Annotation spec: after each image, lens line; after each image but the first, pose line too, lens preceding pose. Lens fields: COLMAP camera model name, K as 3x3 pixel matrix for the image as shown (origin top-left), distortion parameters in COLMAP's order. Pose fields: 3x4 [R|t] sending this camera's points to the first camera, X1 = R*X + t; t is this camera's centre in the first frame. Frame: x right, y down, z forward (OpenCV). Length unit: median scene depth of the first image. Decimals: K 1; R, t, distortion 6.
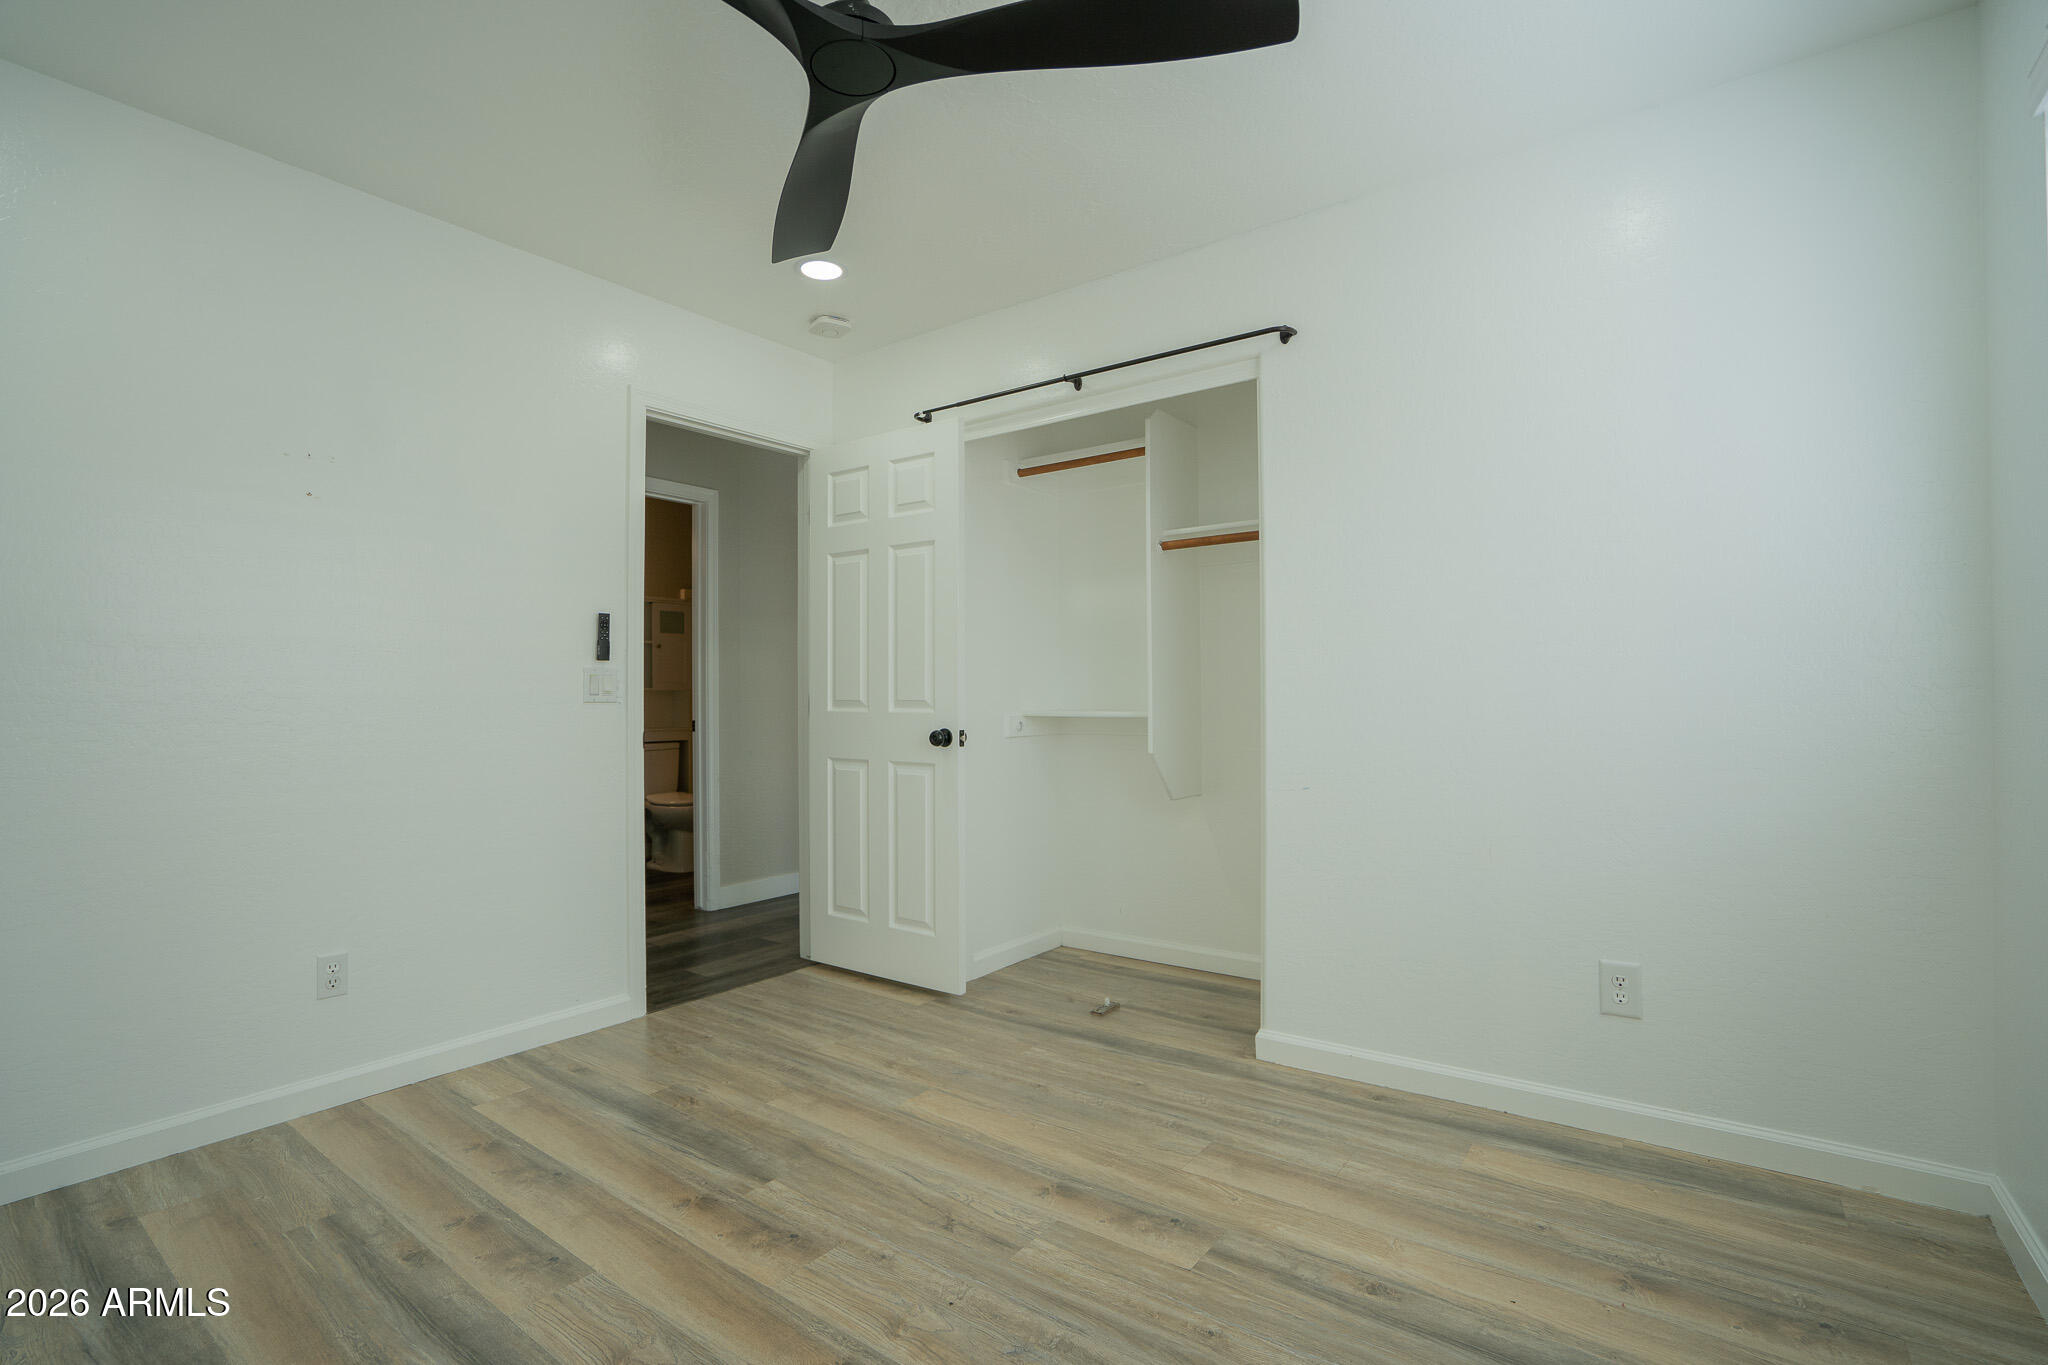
lens RADIAL K [[947.8, 0, 1006.7], [0, 947.8, 682.1], [0, 0, 1]] dist [-0.062204, 0.025194]
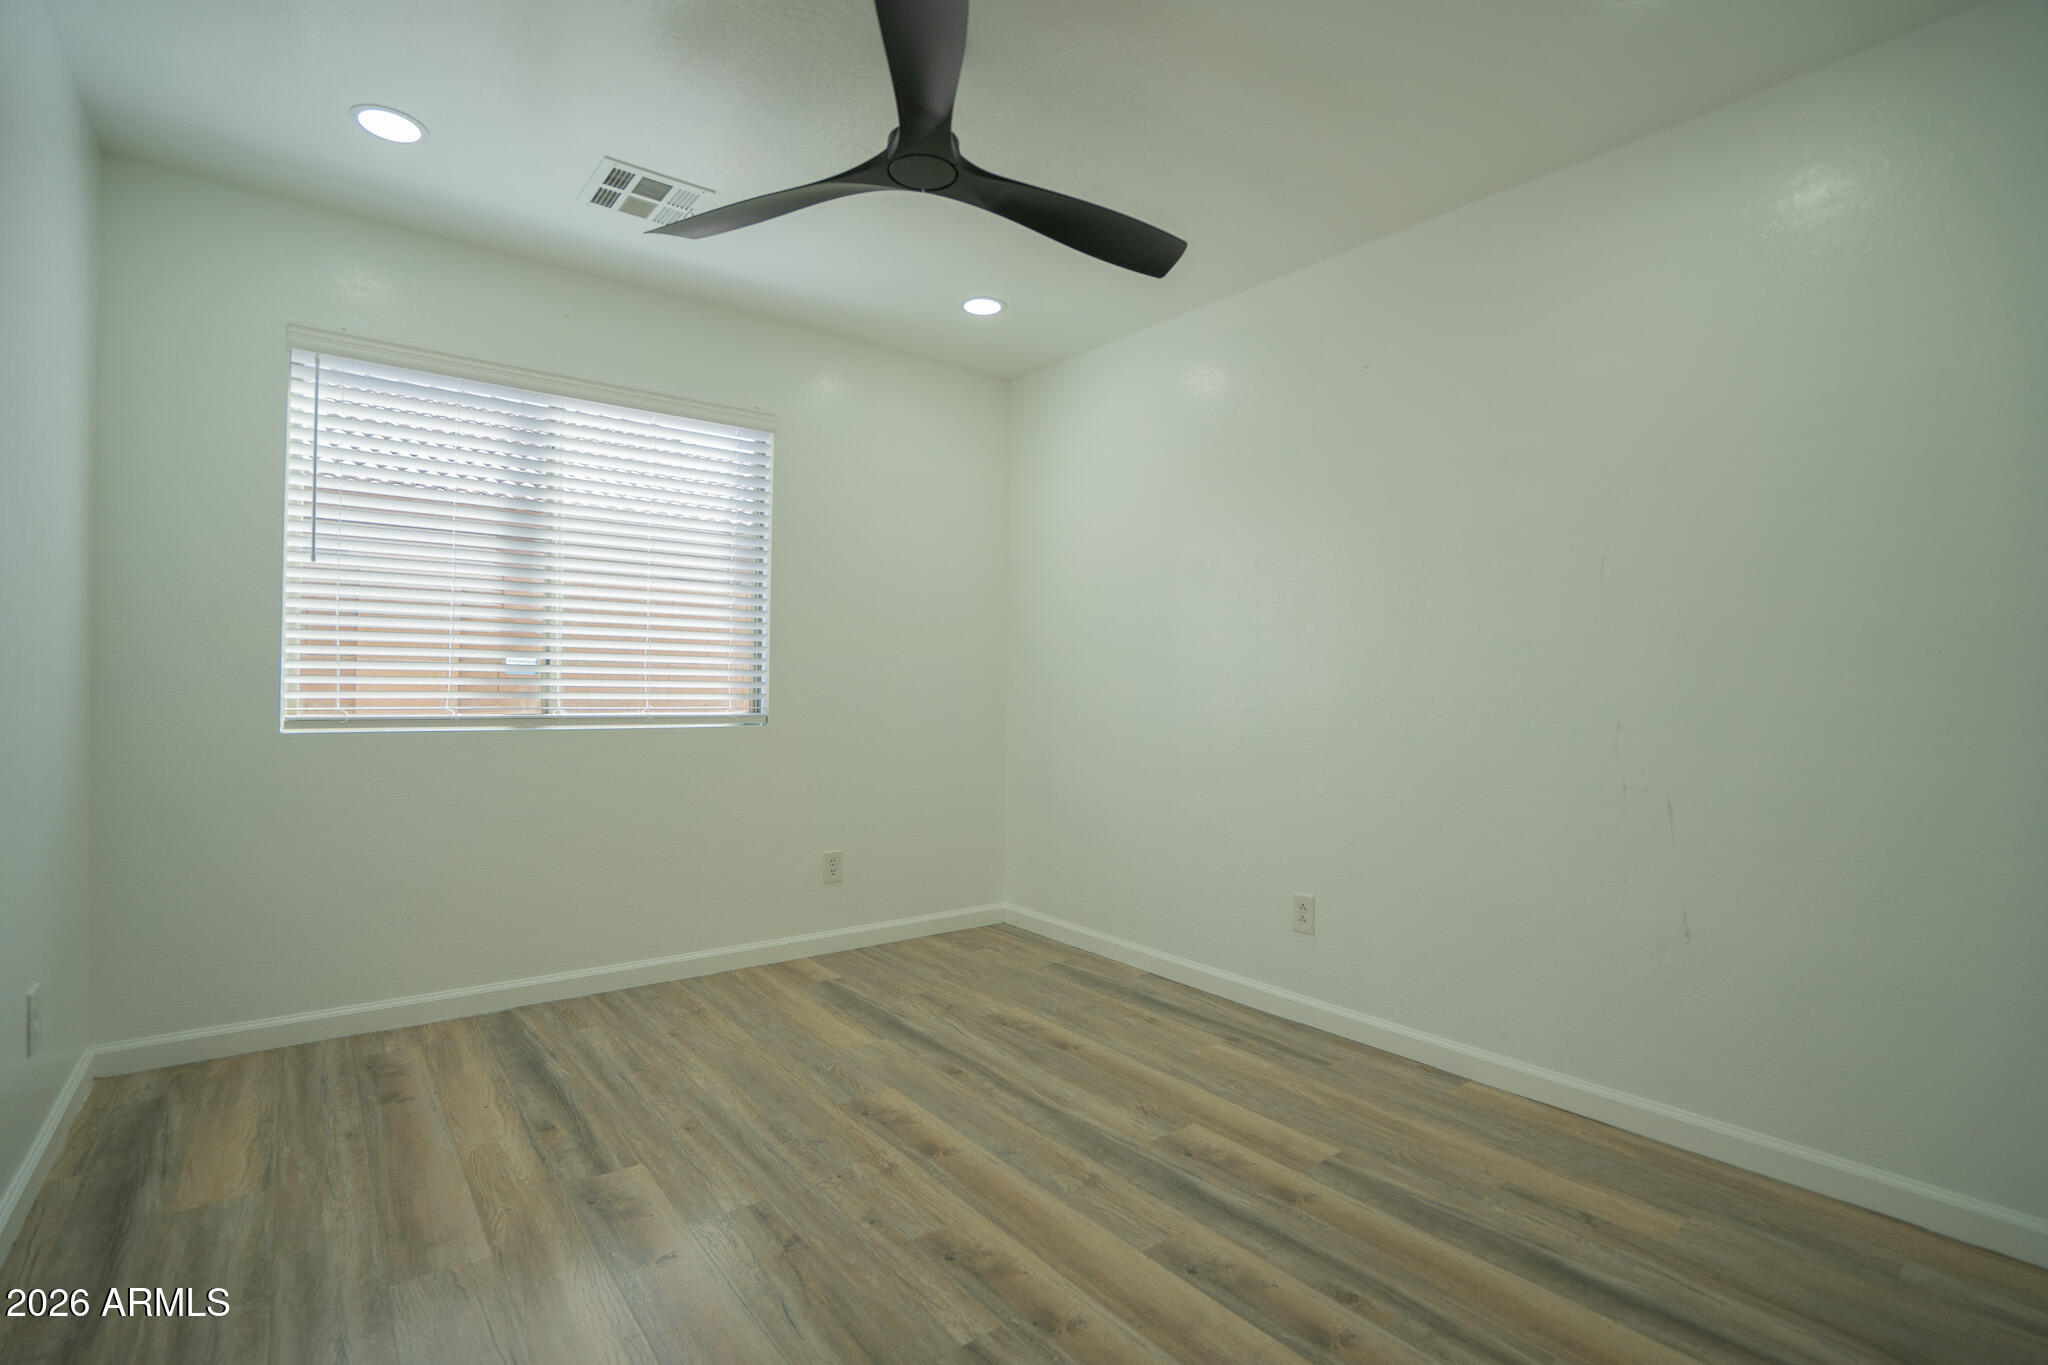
lens RADIAL K [[947.8, 0, 1006.7], [0, 947.8, 682.1], [0, 0, 1]] dist [-0.062204, 0.025194]
pose [[-0.966013, -0.003116, 0.258473, -0.543968], [-0.009488, 0.999681, -0.023410, 0.032413], [-0.258318, -0.025067, -0.965735, 1.969721]]
